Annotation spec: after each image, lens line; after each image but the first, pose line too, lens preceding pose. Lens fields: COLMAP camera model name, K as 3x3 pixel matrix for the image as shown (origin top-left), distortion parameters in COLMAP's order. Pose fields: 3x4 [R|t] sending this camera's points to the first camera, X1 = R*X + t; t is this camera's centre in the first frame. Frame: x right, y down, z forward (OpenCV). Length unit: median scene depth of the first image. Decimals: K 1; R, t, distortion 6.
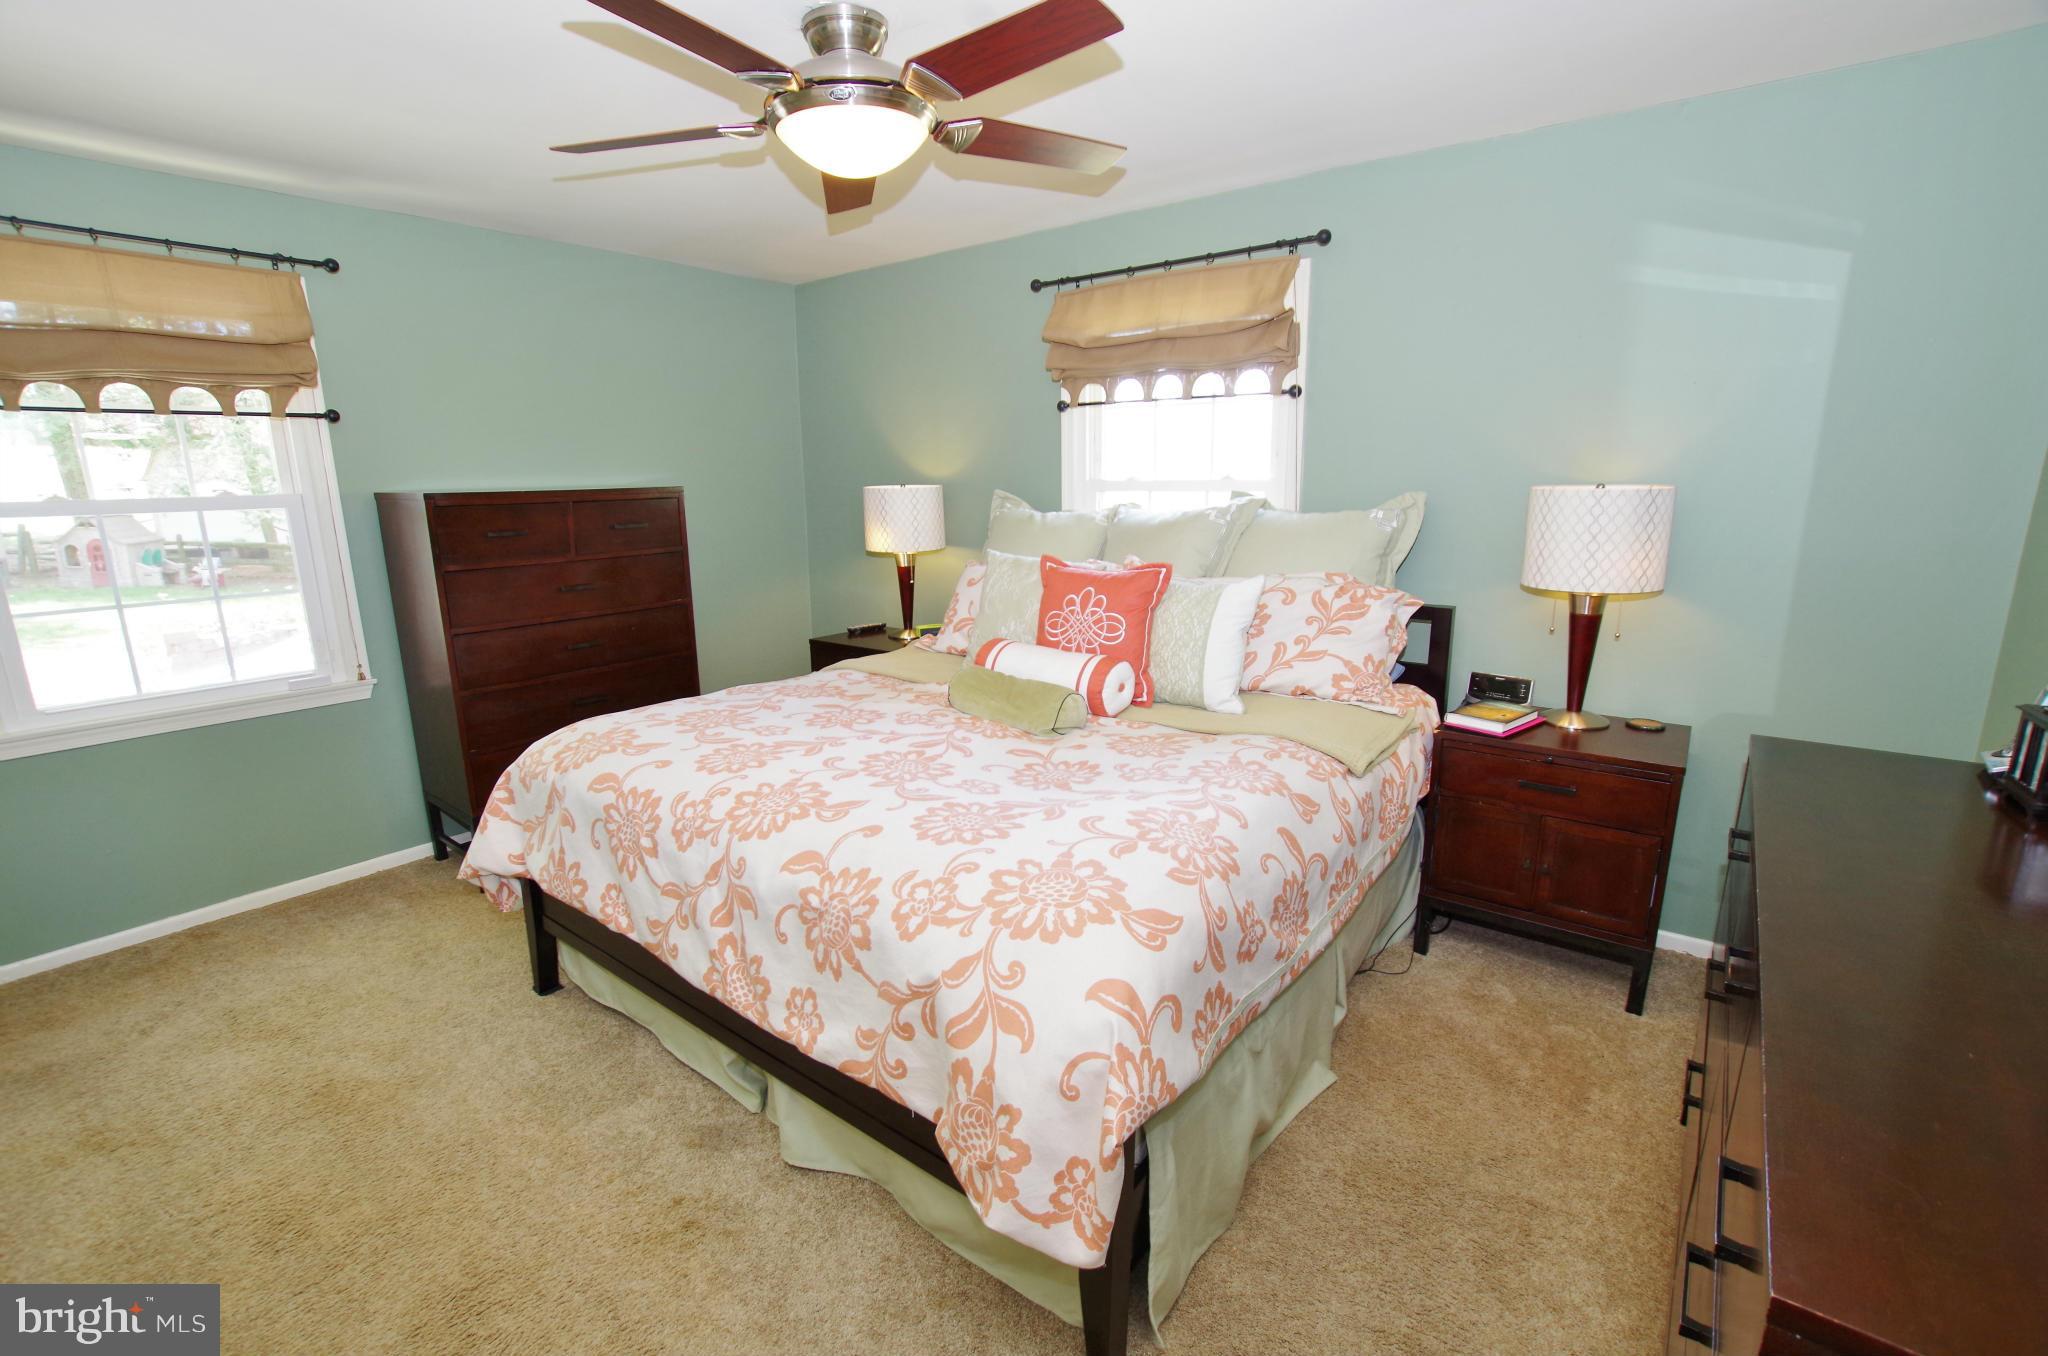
lens RADIAL K [[899.2, 0, 1015.5], [0, 899.2, 682.3], [0, 0, 1]] dist [-0.032910, 0.000865]
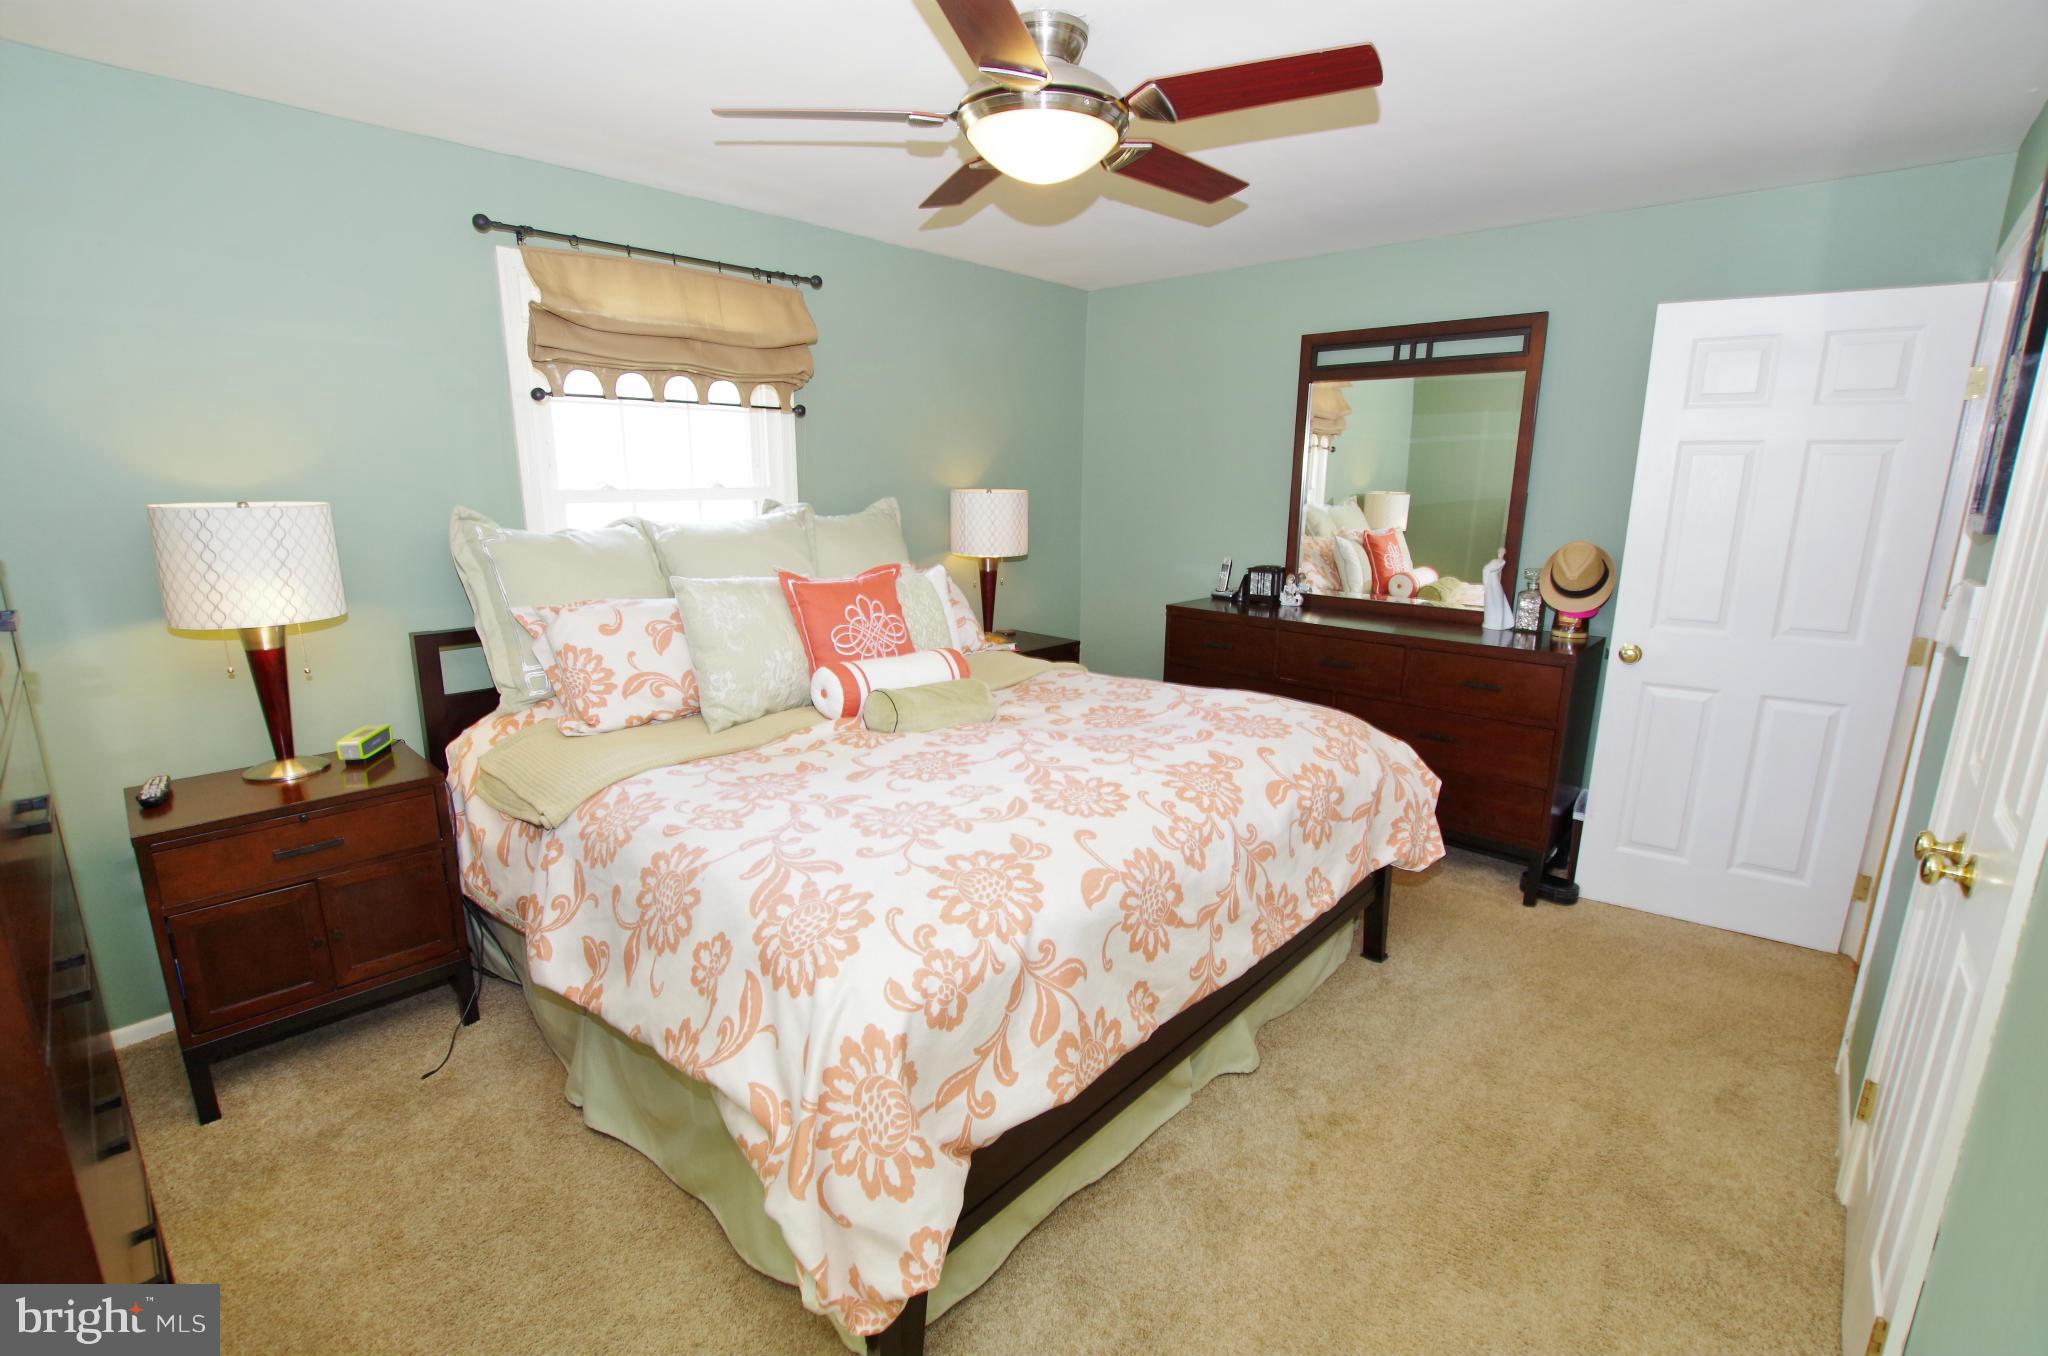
lens RADIAL K [[912.1, 0, 1031.4], [0, 912.1, 685.5], [0, 0, 1]] dist [-0.029272, 0.000330]
pose [[0.070597, -0.200358, 0.977176, -1.099816], [0.224673, 0.957642, 0.180121, -0.181737], [-0.971874, 0.206829, 0.112621, 0.876527]]
